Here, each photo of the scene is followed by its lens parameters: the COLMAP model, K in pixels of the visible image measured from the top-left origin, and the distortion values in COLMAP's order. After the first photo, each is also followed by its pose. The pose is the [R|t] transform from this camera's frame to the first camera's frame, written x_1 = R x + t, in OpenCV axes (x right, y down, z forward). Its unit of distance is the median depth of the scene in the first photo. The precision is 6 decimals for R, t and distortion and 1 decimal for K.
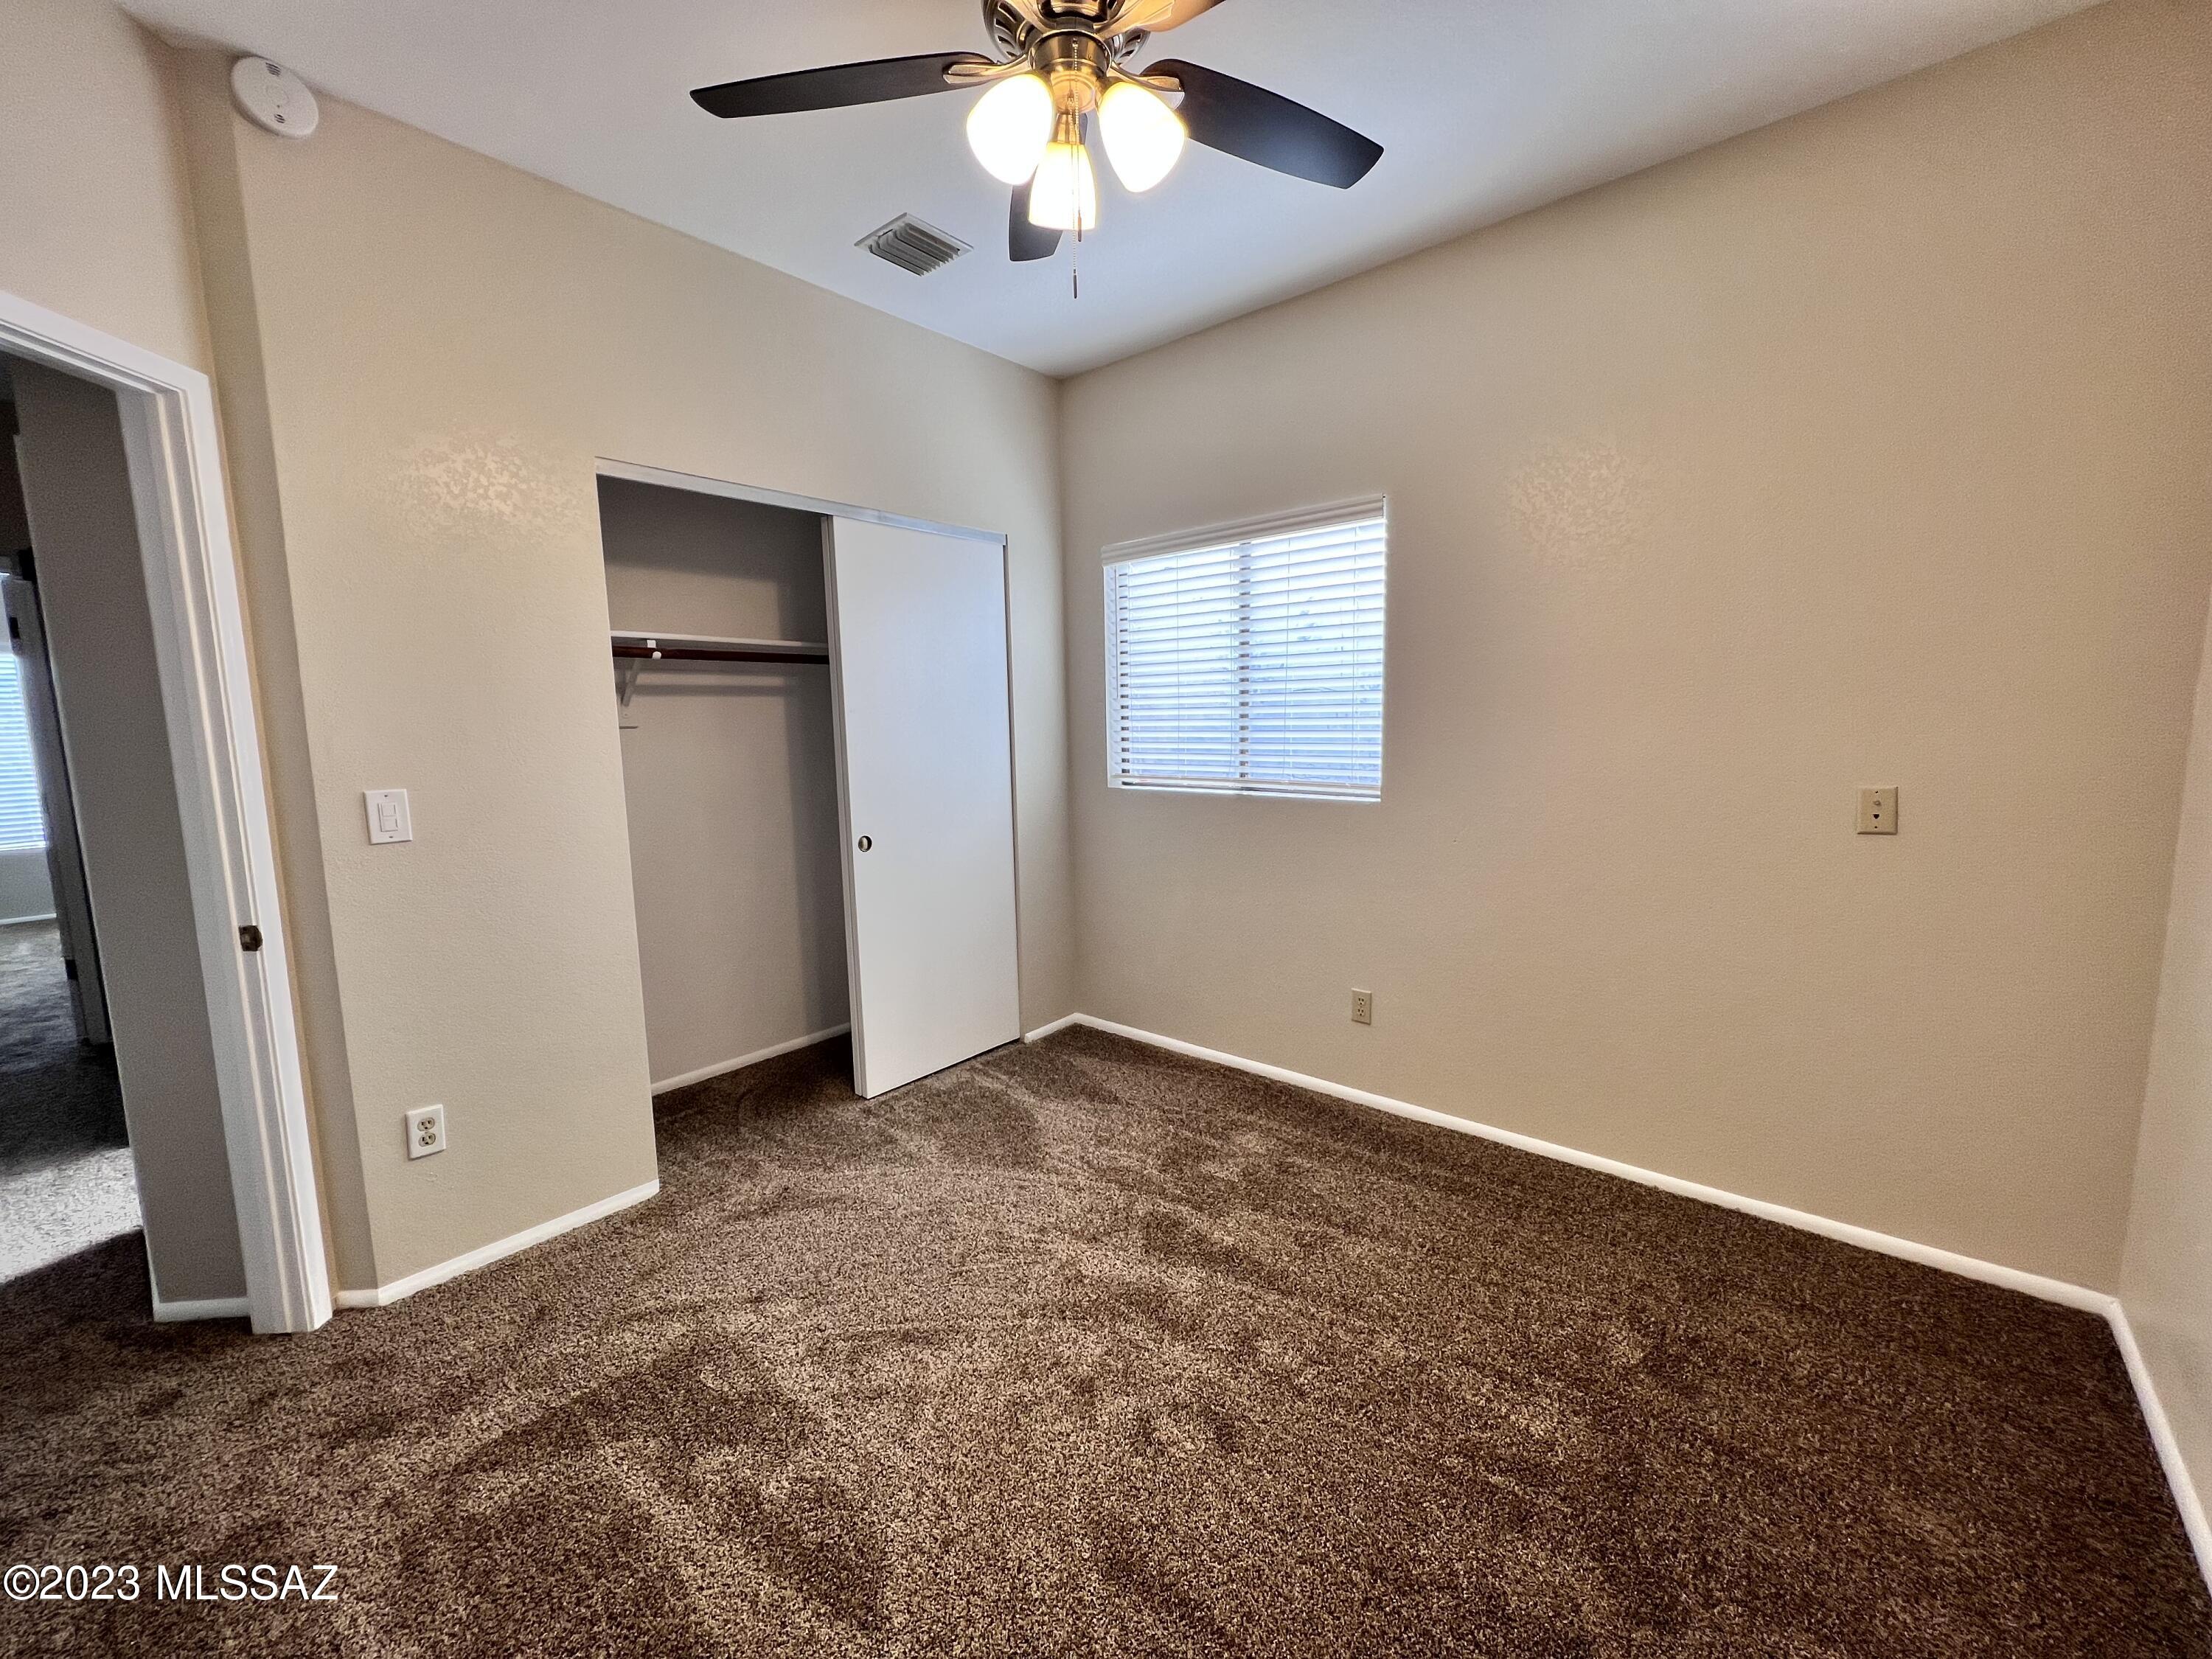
lens RADIAL K [[884.7, 0, 1104.8], [0, 884.7, 822.2], [0, 0, 1]] dist [-0.002854, 0.001100]
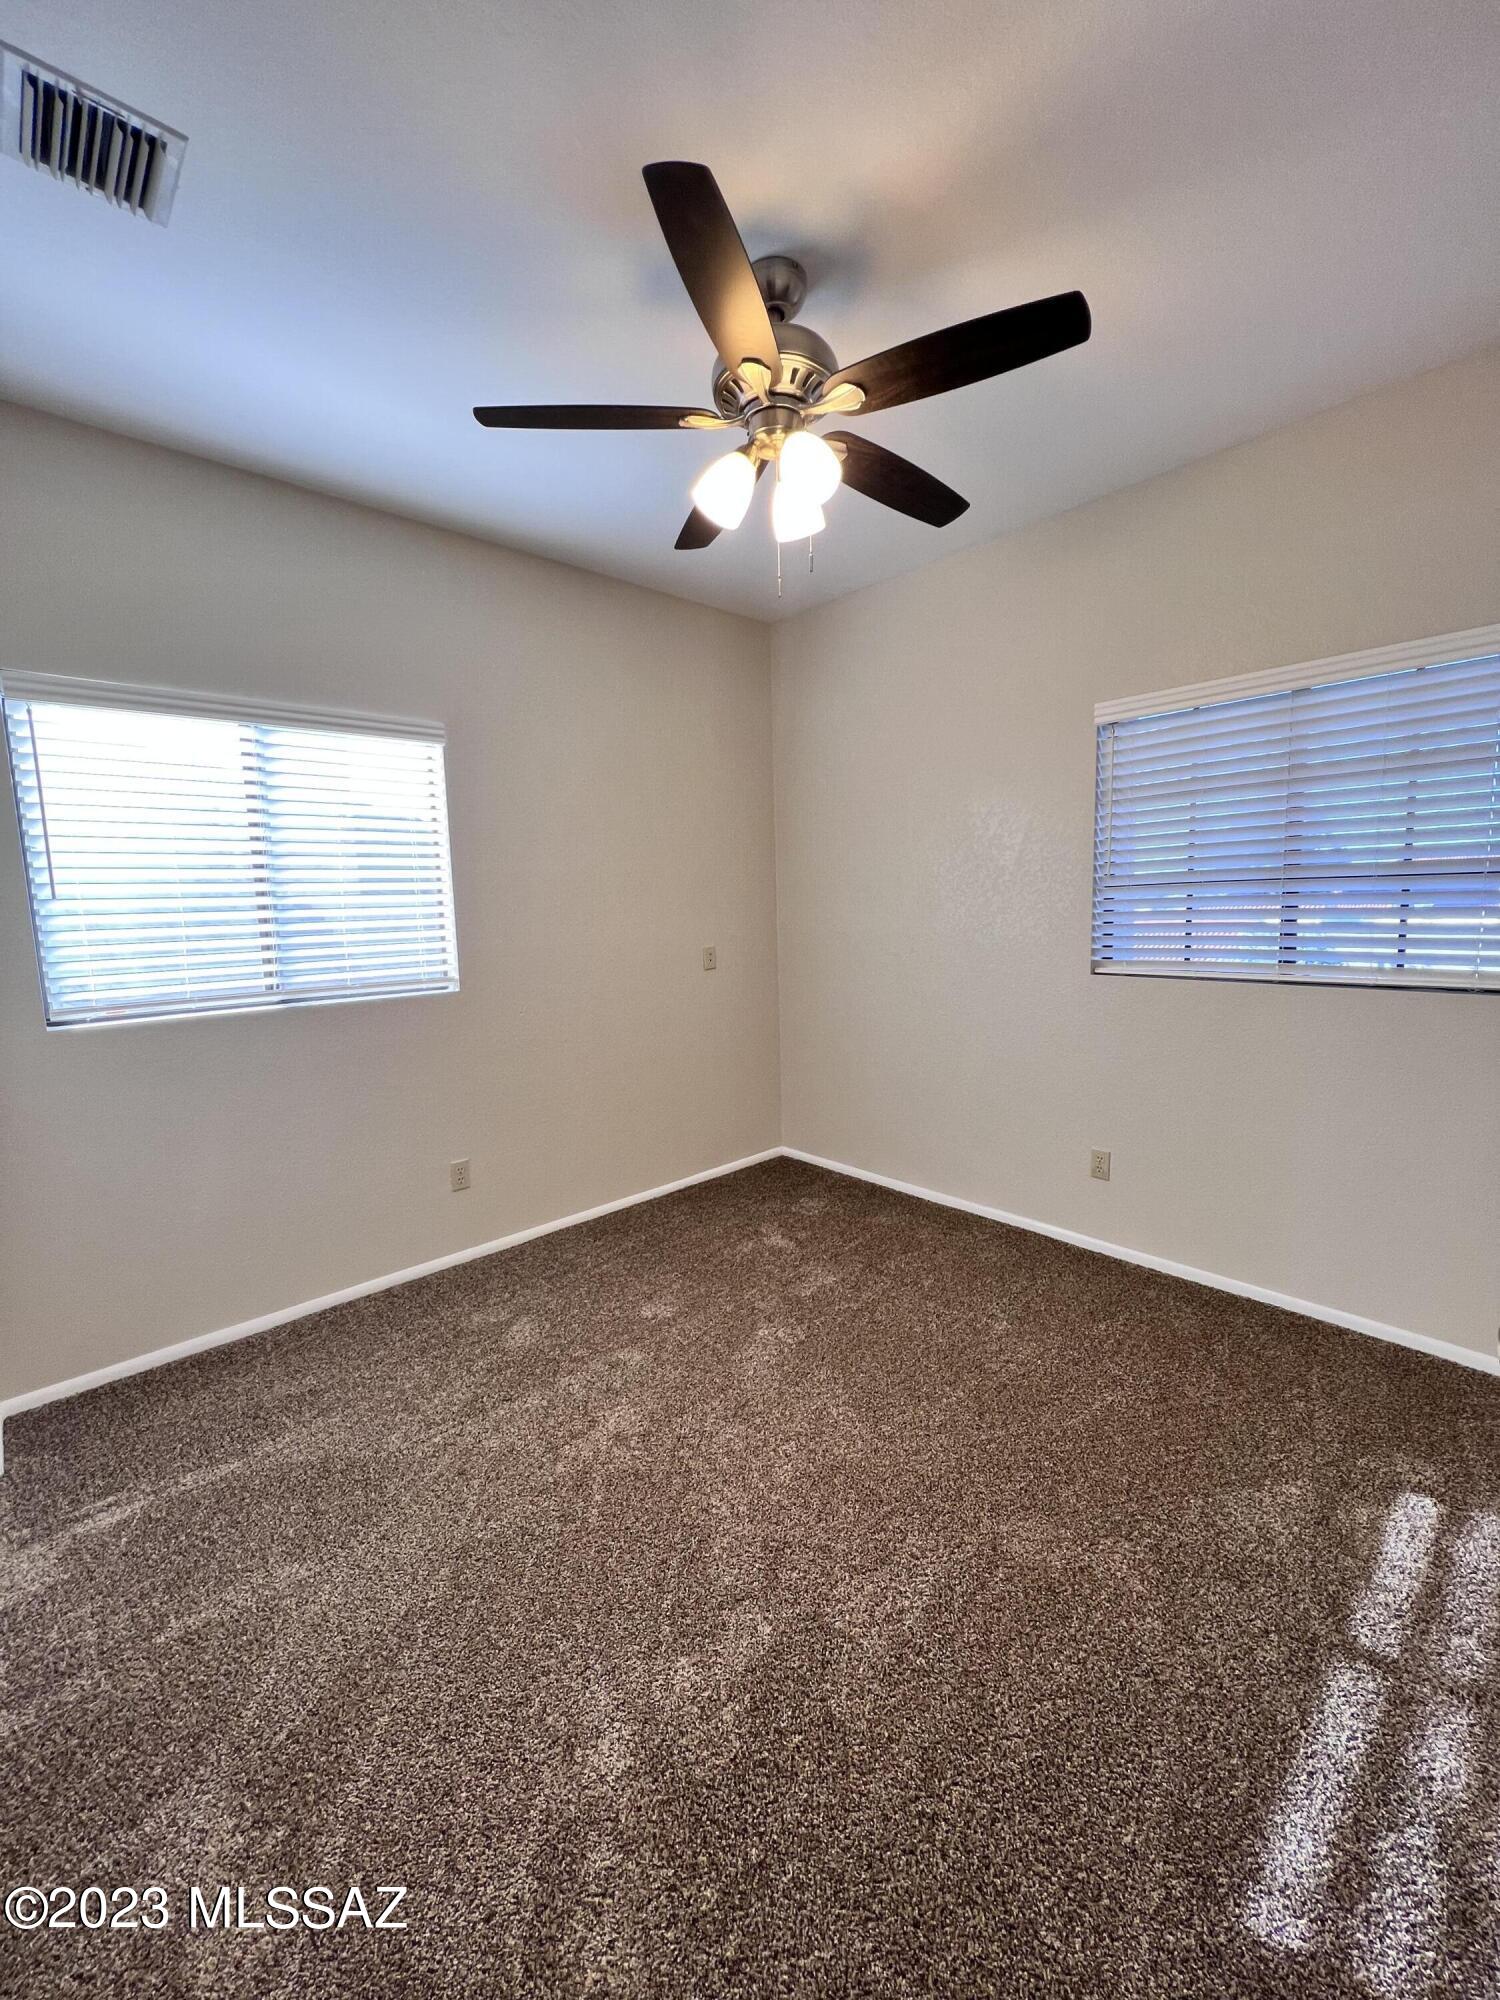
lens RADIAL K [[799.9, 0, 748.5], [0, 799.9, 992.9], [0, 0, 1]] dist [-0.002854, 0.001100]
pose [[0.109786, -0.107529, 0.988122, -0.674474], [0.134227, 0.986628, 0.092453, -0.067756], [-0.984850, 0.122483, 0.122752, 0.503252]]
